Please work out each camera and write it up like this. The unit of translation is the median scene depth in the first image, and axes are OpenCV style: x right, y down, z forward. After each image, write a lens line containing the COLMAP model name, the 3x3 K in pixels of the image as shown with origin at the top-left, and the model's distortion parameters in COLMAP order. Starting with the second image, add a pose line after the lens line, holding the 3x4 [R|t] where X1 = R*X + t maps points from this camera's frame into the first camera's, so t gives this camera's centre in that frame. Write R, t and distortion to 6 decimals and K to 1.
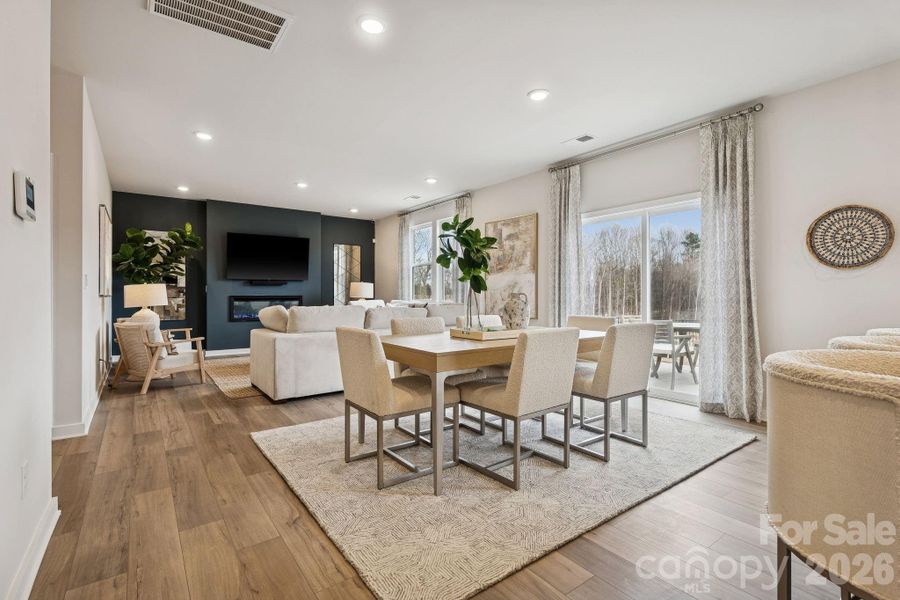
lens RADIAL K [[422.1, 0, 452.1], [0, 422.1, 298.2], [0, 0, 1]] dist [0.008984, 0.000283]
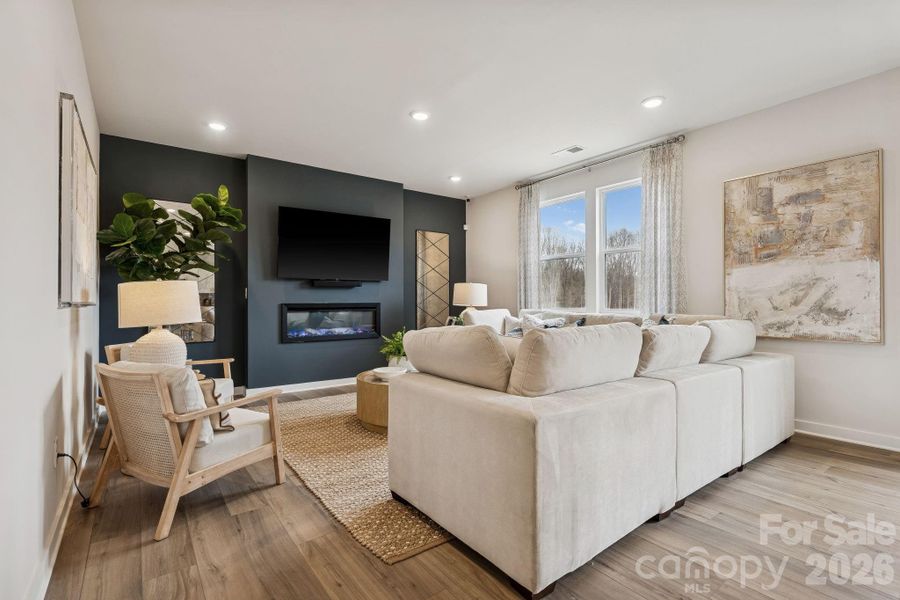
lens RADIAL K [[417.2, 0, 452.4], [0, 417.2, 303.5], [0, 0, 1]] dist [0.000576, -0.000302]
pose [[0.999913, -0.003359, 0.012750, -0.316461], [0.003416, 0.999984, -0.004427, -0.002399], [-0.012735, 0.004470, 0.999909, 0.413619]]
